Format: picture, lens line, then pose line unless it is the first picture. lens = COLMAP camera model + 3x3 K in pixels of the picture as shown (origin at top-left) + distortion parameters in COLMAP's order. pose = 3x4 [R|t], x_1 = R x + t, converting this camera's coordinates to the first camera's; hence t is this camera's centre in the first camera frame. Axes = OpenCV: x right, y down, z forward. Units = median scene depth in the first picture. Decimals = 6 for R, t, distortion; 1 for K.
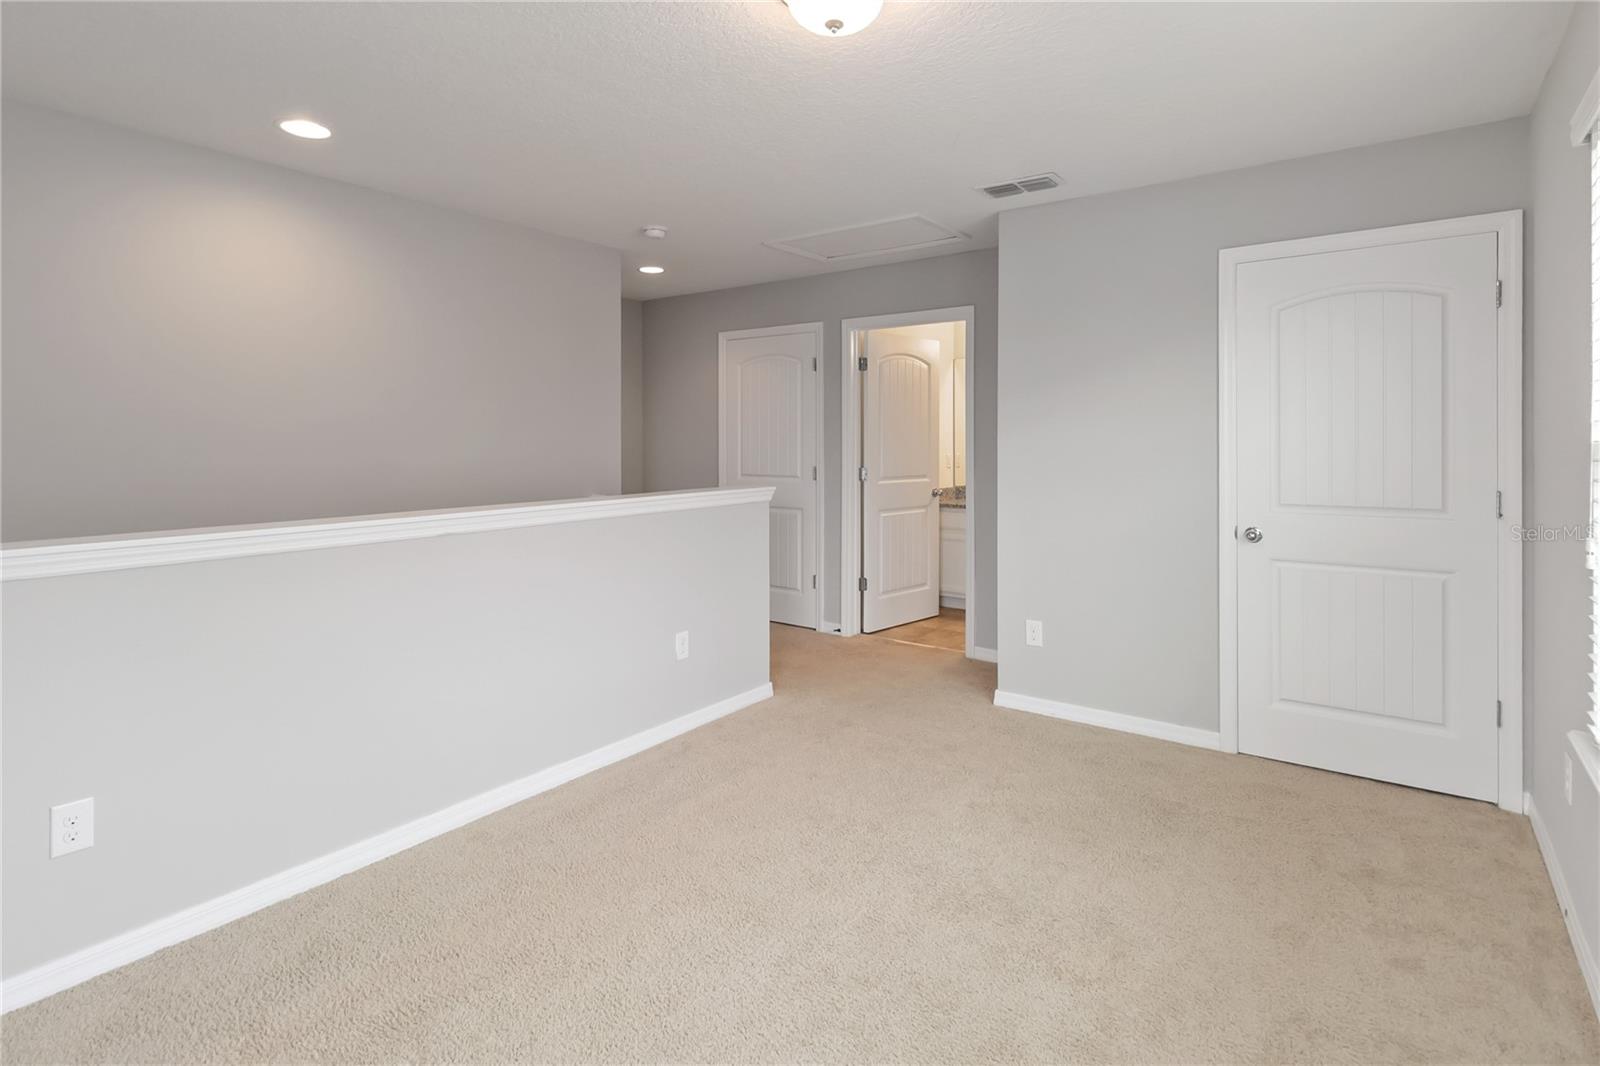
lens RADIAL K [[668.5, 0, 800.8], [0, 668.5, 458.8], [0, 0, 1]] dist [0.006400, 0.000058]
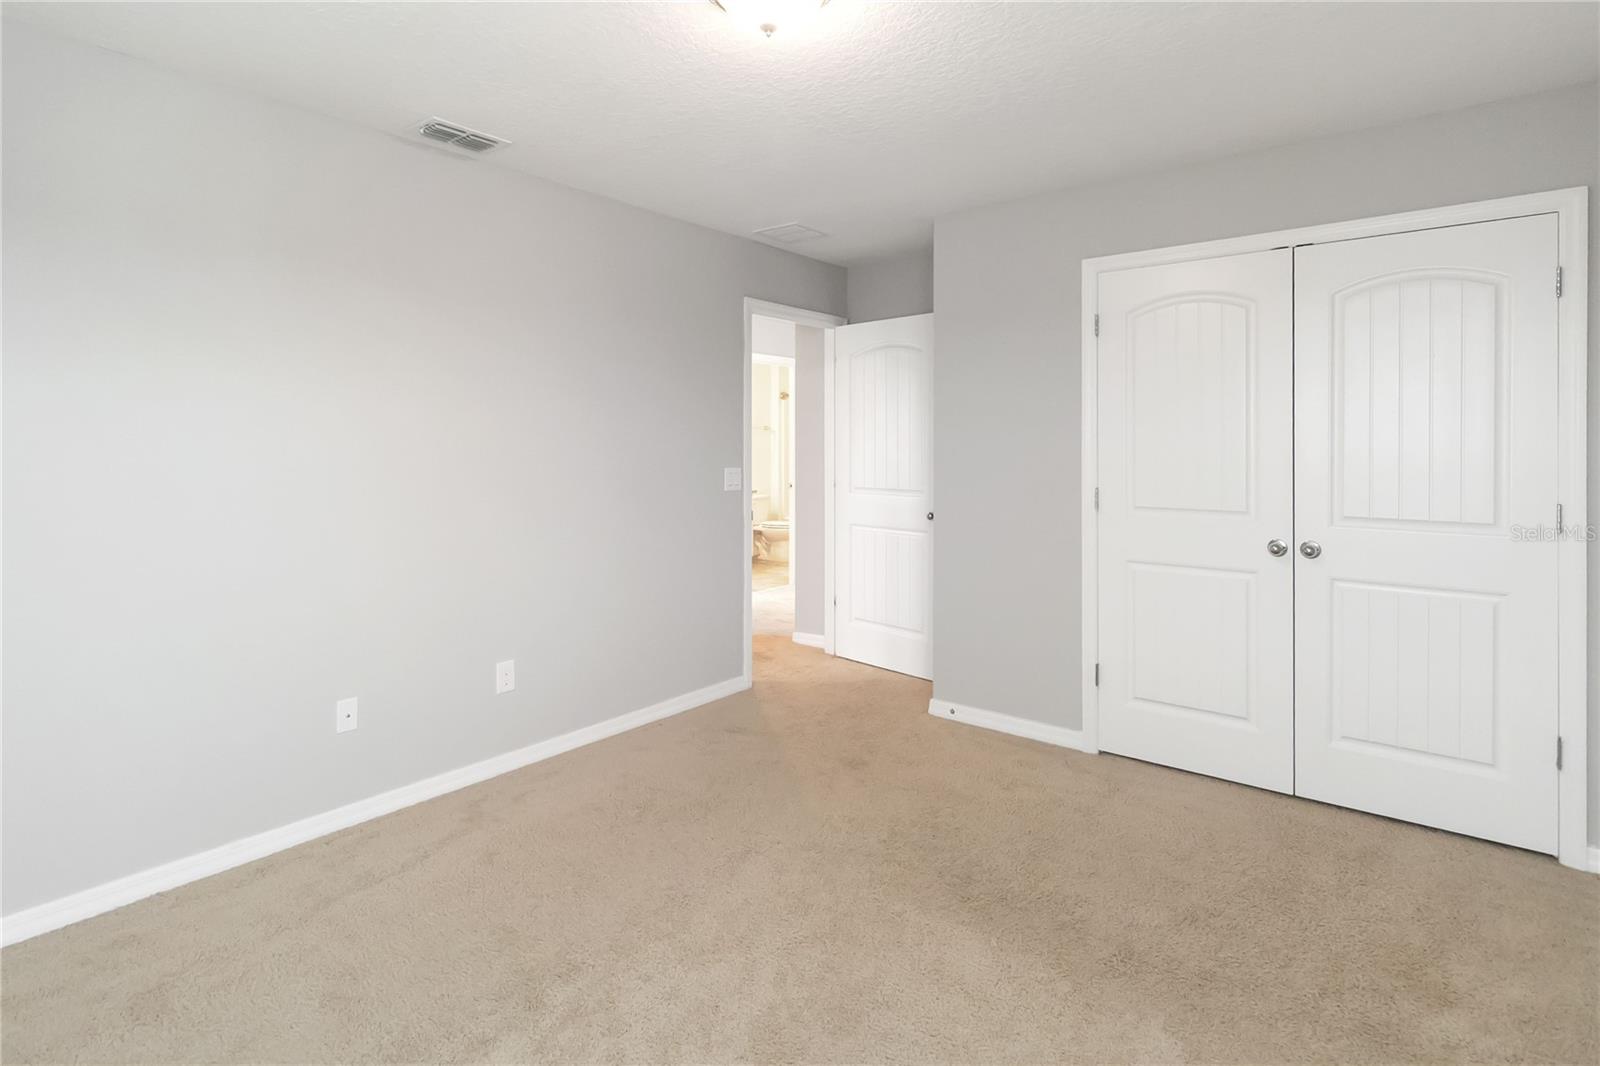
lens RADIAL K [[754.9, 0, 799.3], [0, 754.9, 464.9], [0, 0, 1]] dist [0.000788, 0.000114]
pose [[0.996745, 0.004285, -0.080499, 0.146921], [-0.004357, 0.999990, -0.000722, 0.002261], [0.080495, 0.001071, 0.996754, -0.091743]]
